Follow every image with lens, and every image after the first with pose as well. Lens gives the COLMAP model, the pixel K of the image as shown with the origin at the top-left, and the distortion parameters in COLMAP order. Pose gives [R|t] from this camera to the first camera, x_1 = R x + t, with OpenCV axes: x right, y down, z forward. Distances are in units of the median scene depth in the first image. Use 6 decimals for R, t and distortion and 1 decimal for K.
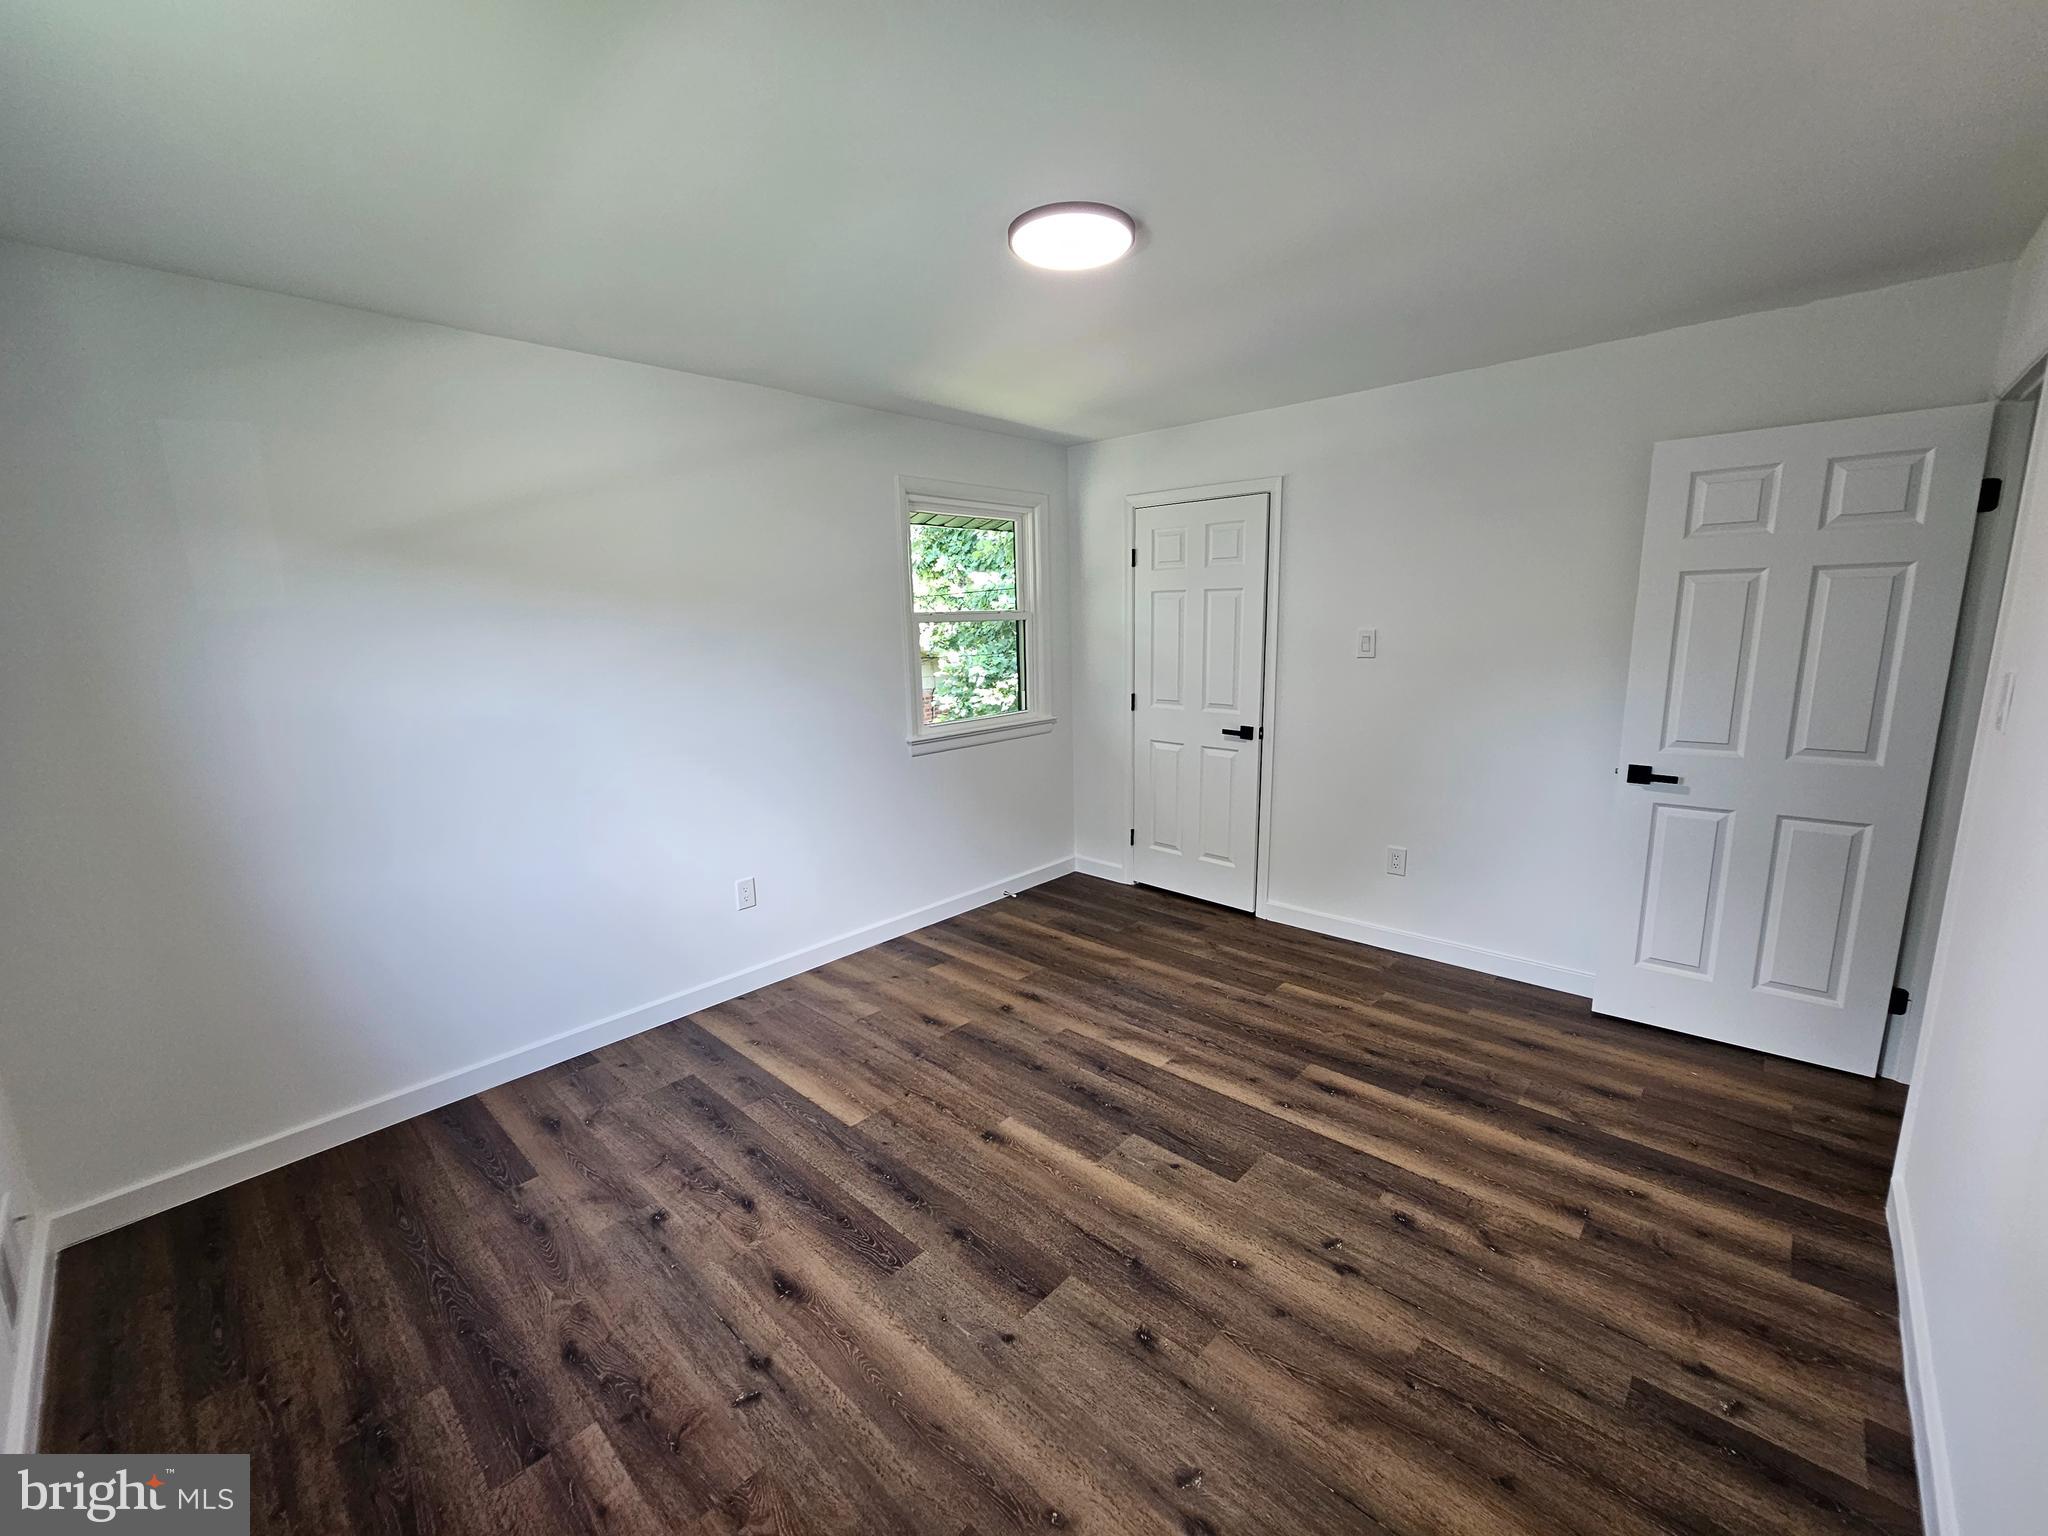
lens RADIAL K [[837.2, 0, 1025.7], [0, 837.2, 759.9], [0, 0, 1]] dist [0.000161, -0.000758]
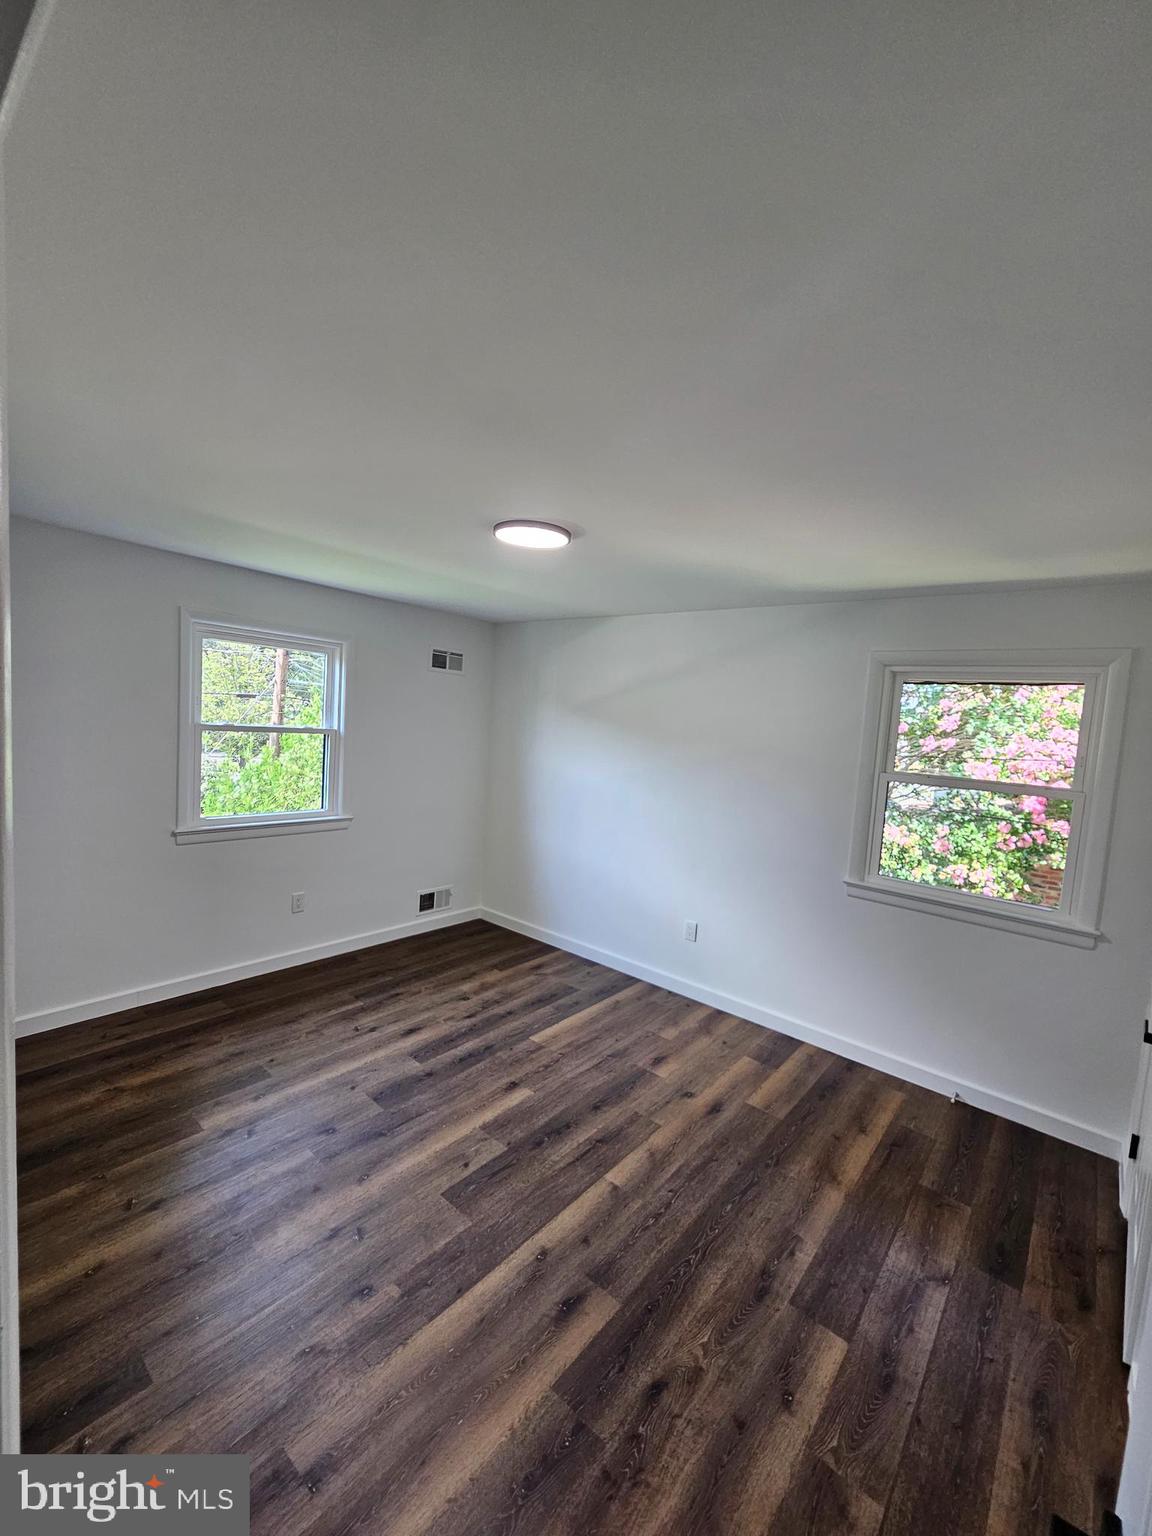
lens RADIAL K [[627.9, 0, 576.0], [0, 627.9, 768.0], [0, 0, 1]] dist [0.000161, -0.000758]
pose [[0.049004, 0.108265, -0.992914, 0.911520], [-0.237669, 0.966817, 0.093690, -0.222557], [0.970109, 0.231394, 0.073109, 0.765555]]
